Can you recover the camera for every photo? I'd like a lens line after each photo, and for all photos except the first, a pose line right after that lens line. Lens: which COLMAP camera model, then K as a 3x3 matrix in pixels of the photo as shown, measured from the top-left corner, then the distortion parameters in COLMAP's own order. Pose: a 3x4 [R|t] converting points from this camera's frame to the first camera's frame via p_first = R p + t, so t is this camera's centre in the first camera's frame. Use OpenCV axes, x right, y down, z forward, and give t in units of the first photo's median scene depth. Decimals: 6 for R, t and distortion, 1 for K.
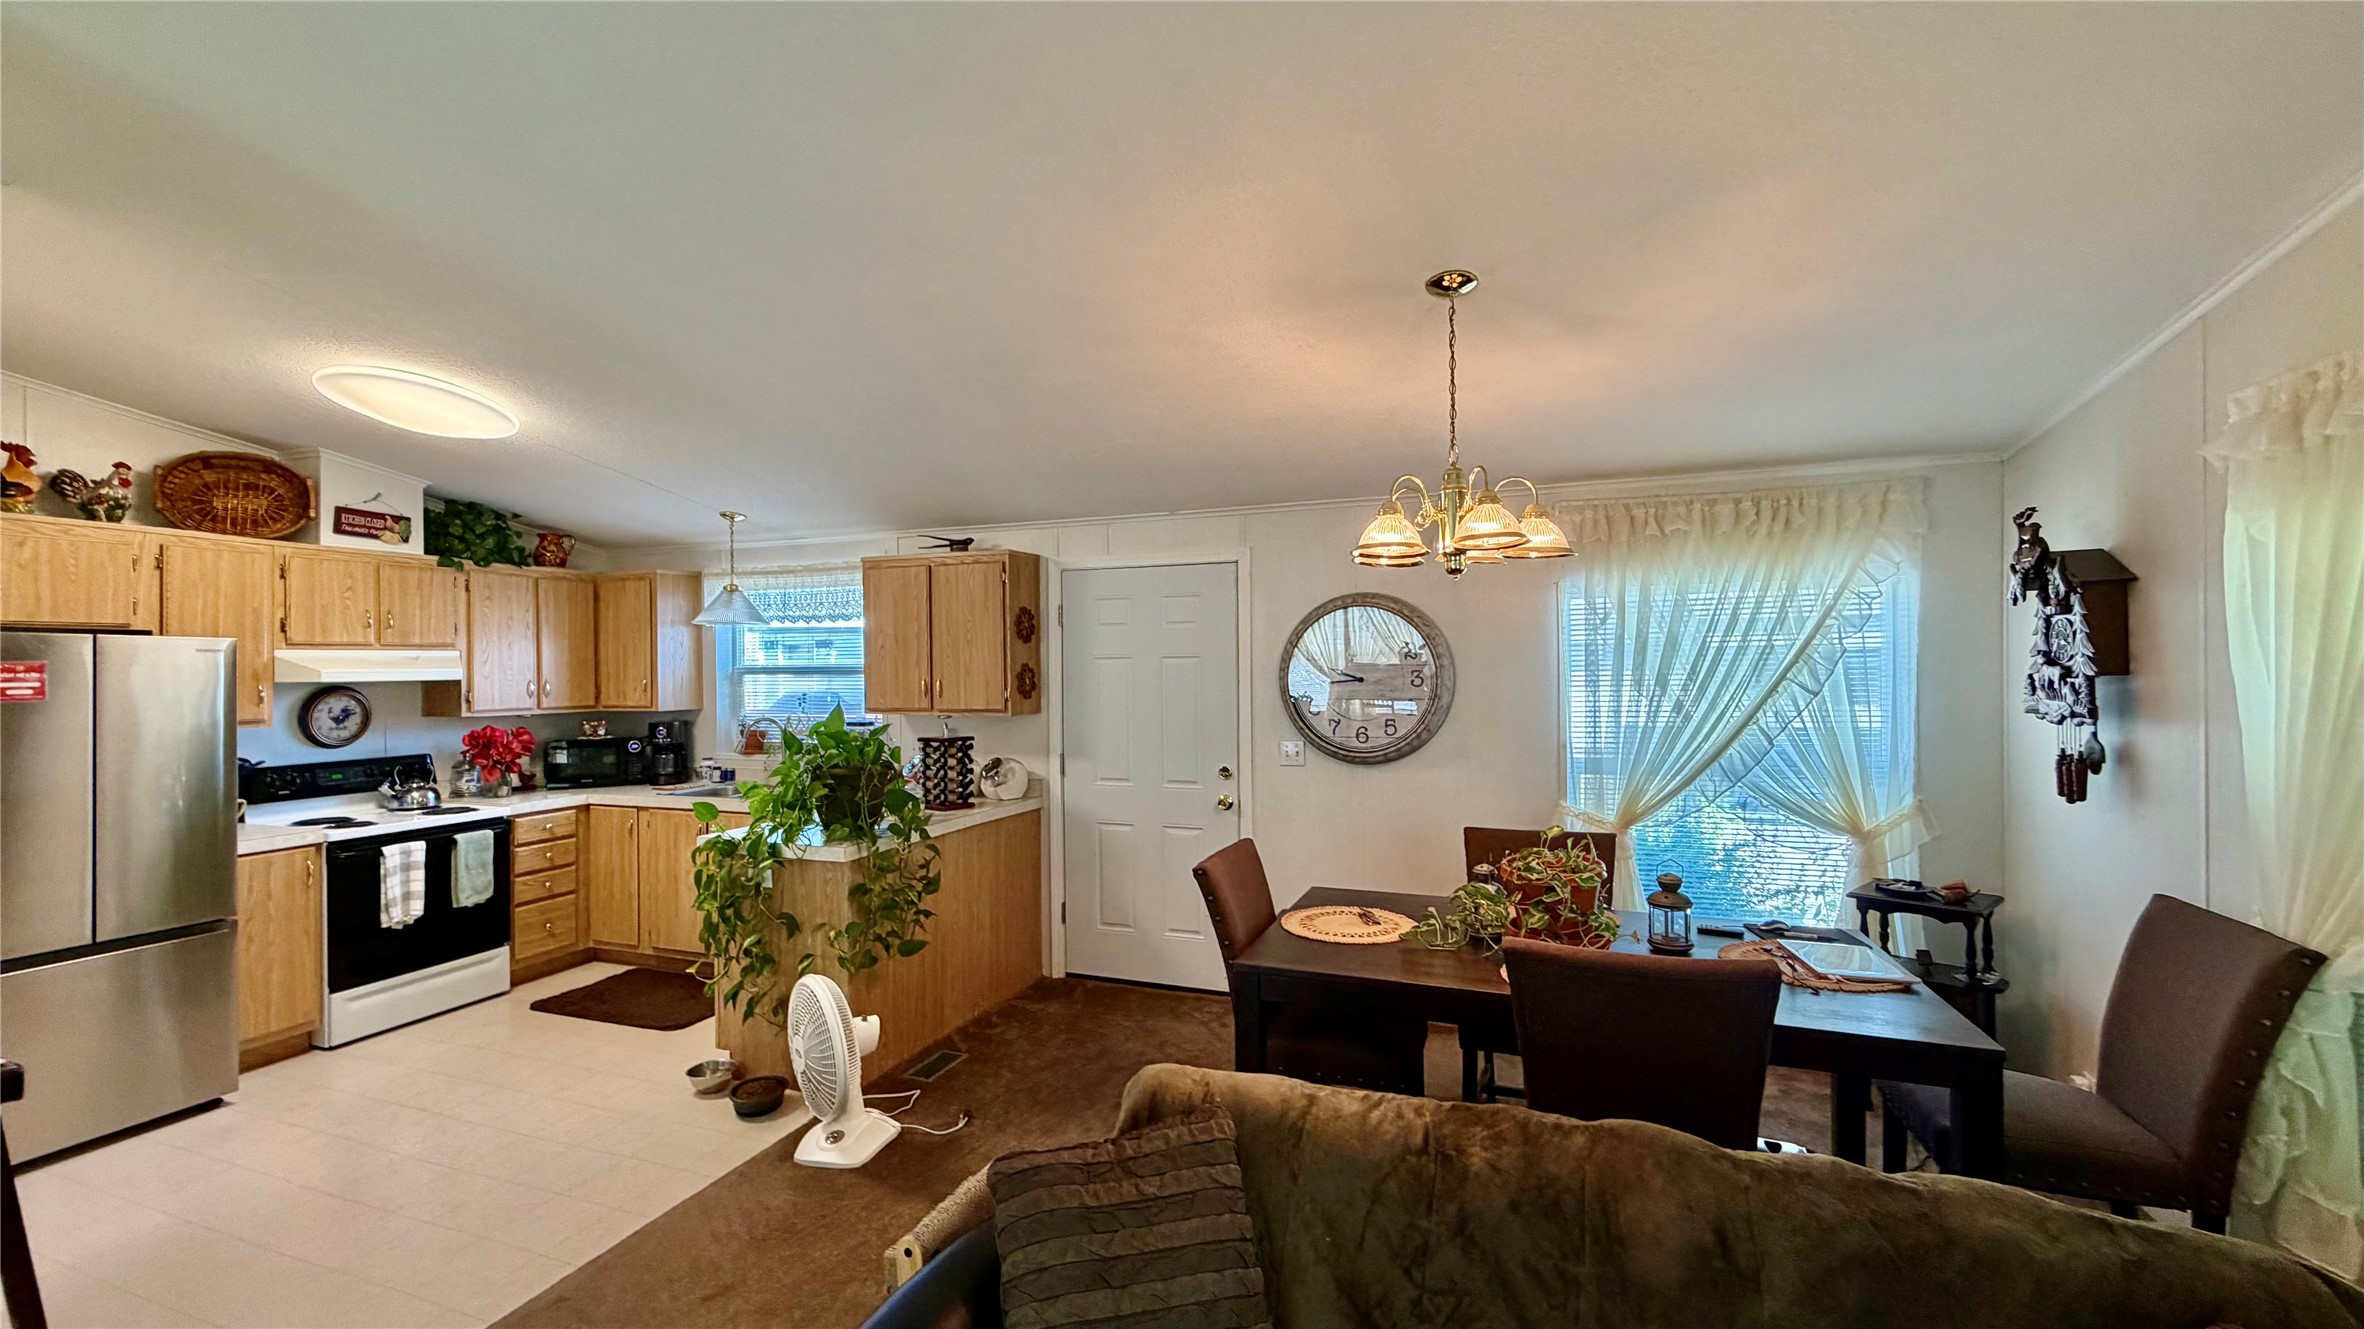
lens RADIAL K [[956.6, 0, 1182.0], [0, 956.6, 664.5], [0, 0, 1]] dist [-0.000119, 0.000234]
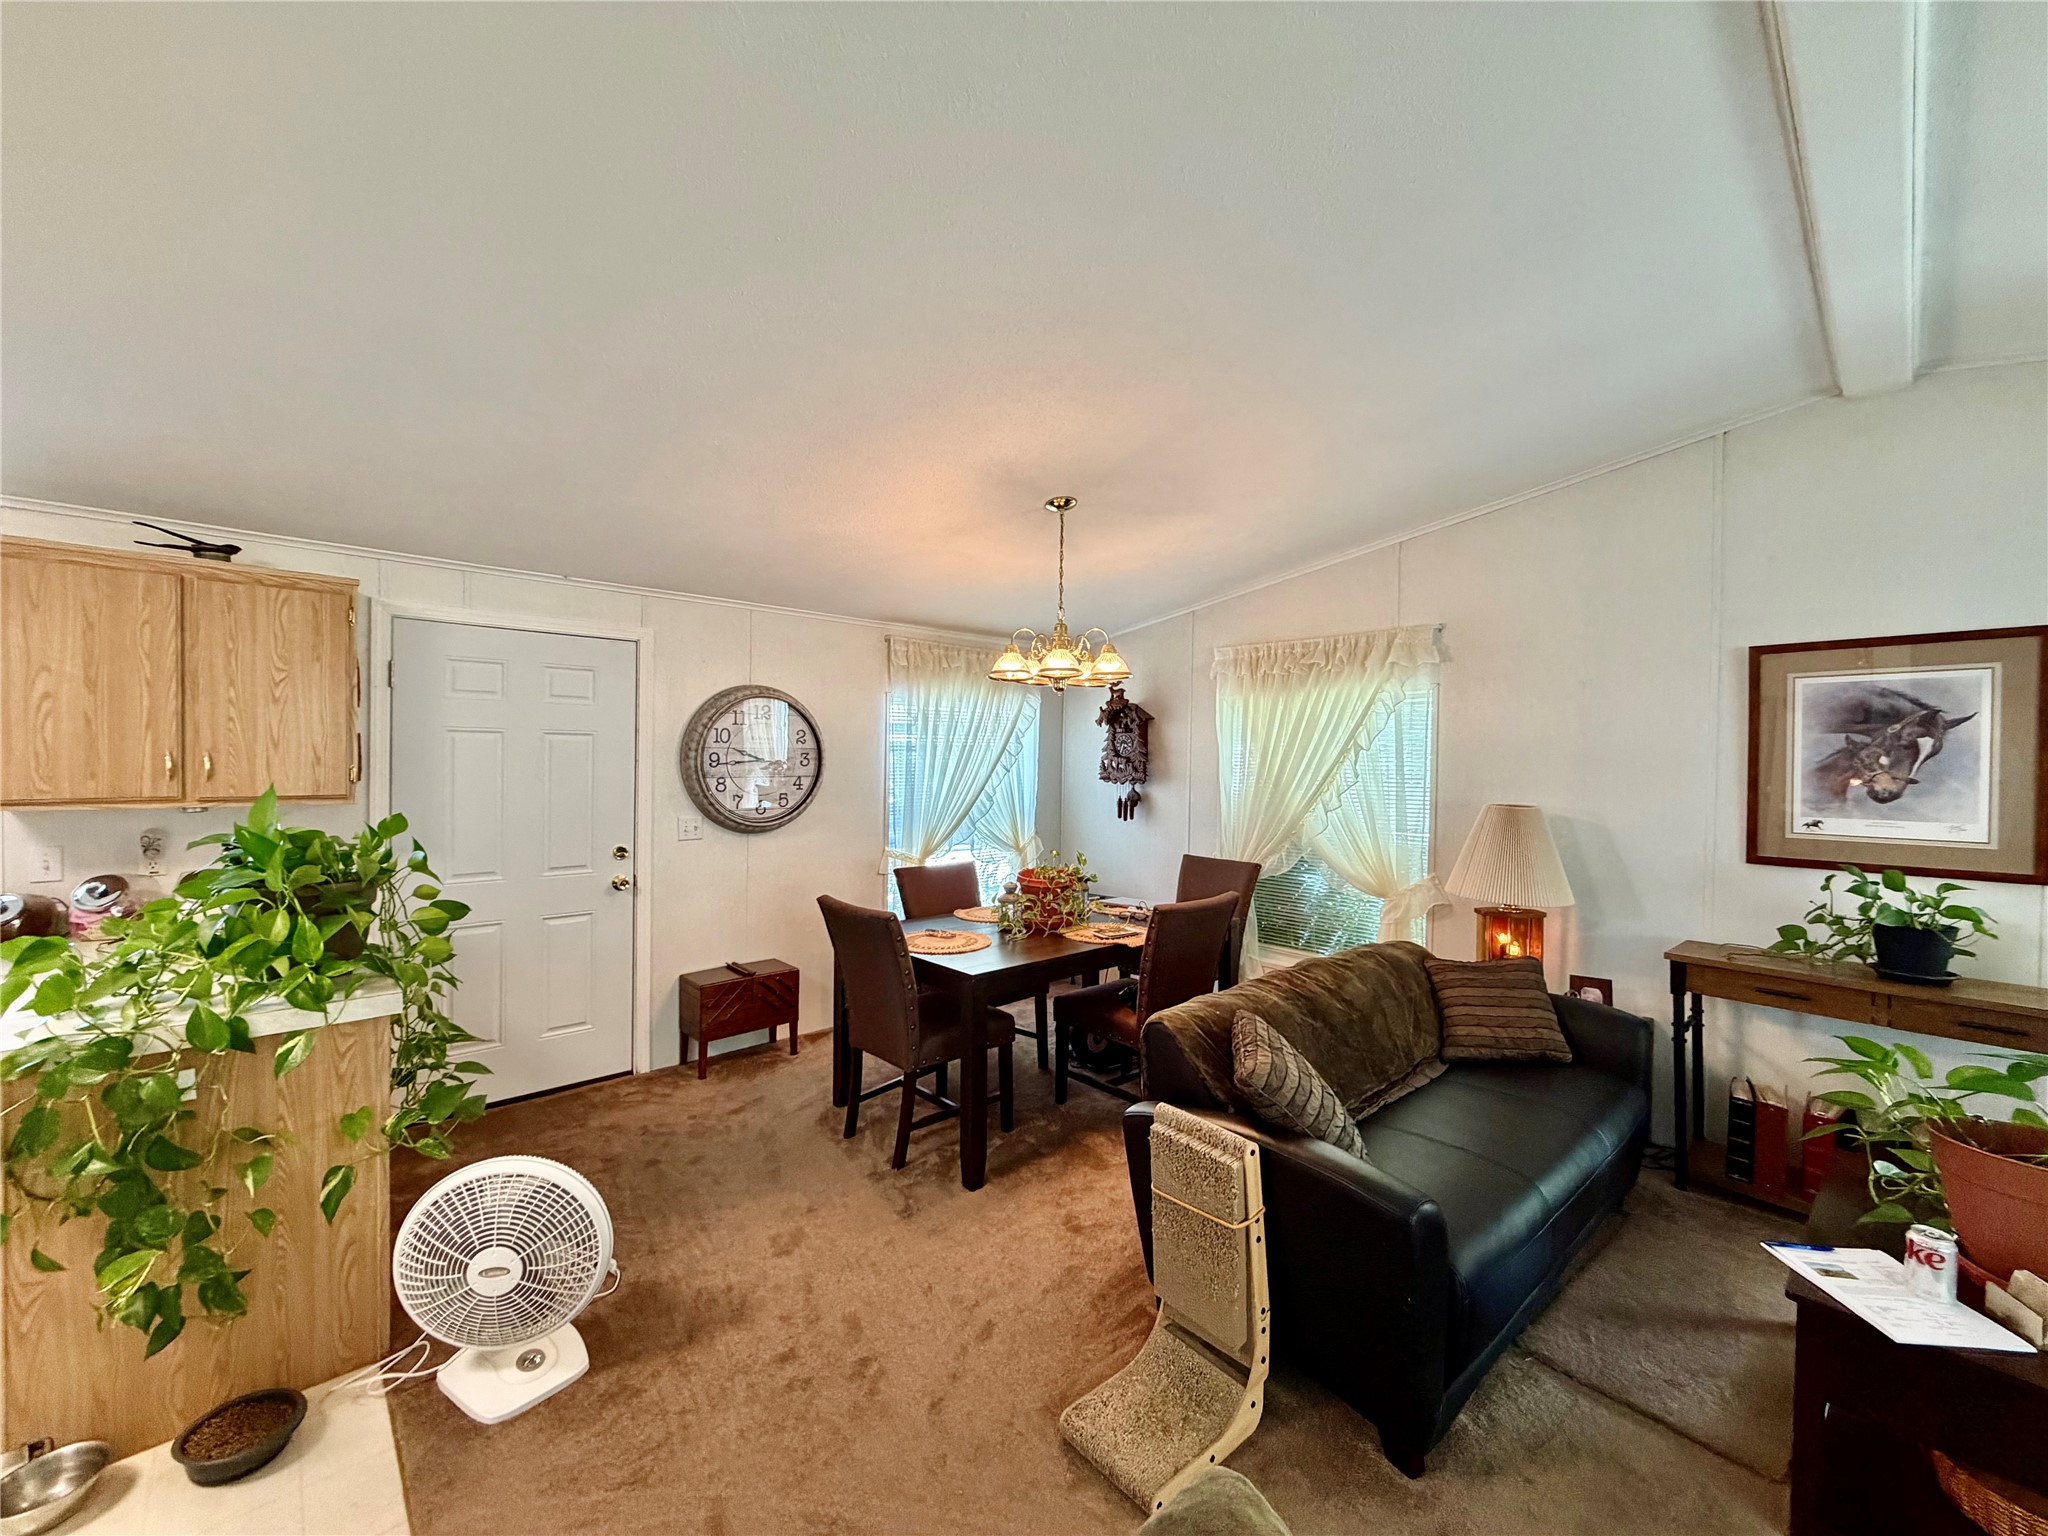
lens RADIAL K [[806.2, 0, 1024.0], [0, 806.2, 768.0], [0, 0, 1]] dist [0.000814, 0.000071]
pose [[0.460202, 0.002108, 0.887812, -0.557563], [-0.023286, 0.999682, 0.009697, 0.008943], [-0.887509, -0.025136, 0.460104, 0.277346]]
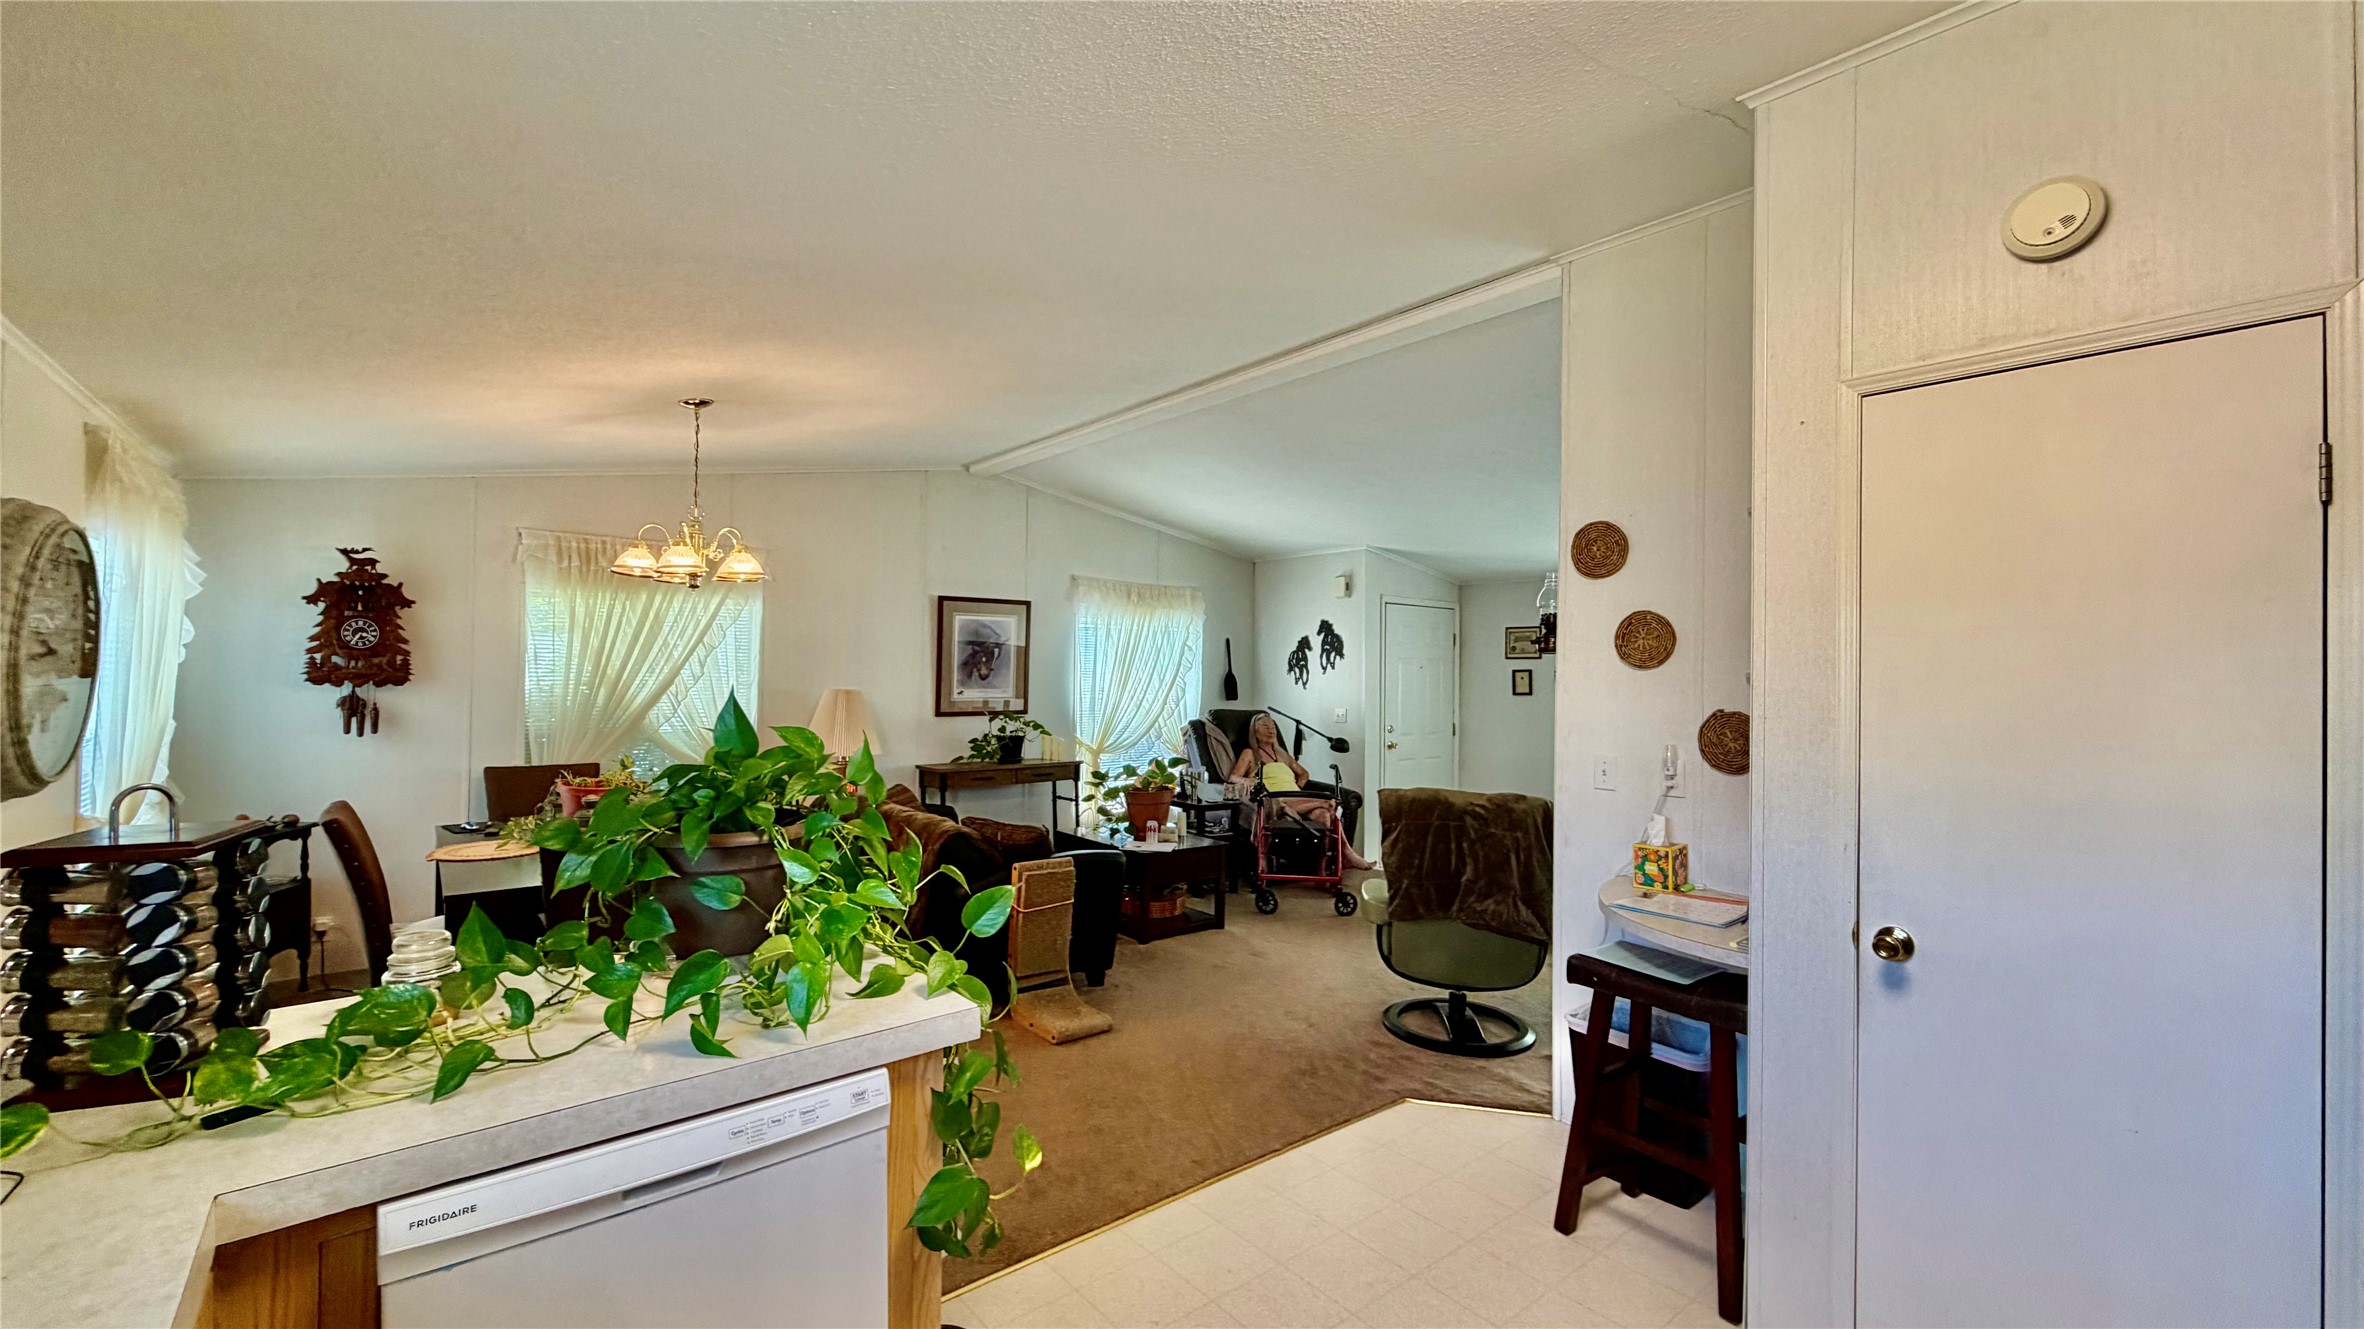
lens RADIAL K [[956.6, 0, 1182.0], [0, 956.6, 664.5], [0, 0, 1]] dist [-0.000119, 0.000234]
pose [[-0.855553, -0.008110, 0.517651, -0.757418], [-0.016557, 0.999794, -0.011700, 0.014431], [-0.517450, -0.018580, -0.855512, 1.203613]]
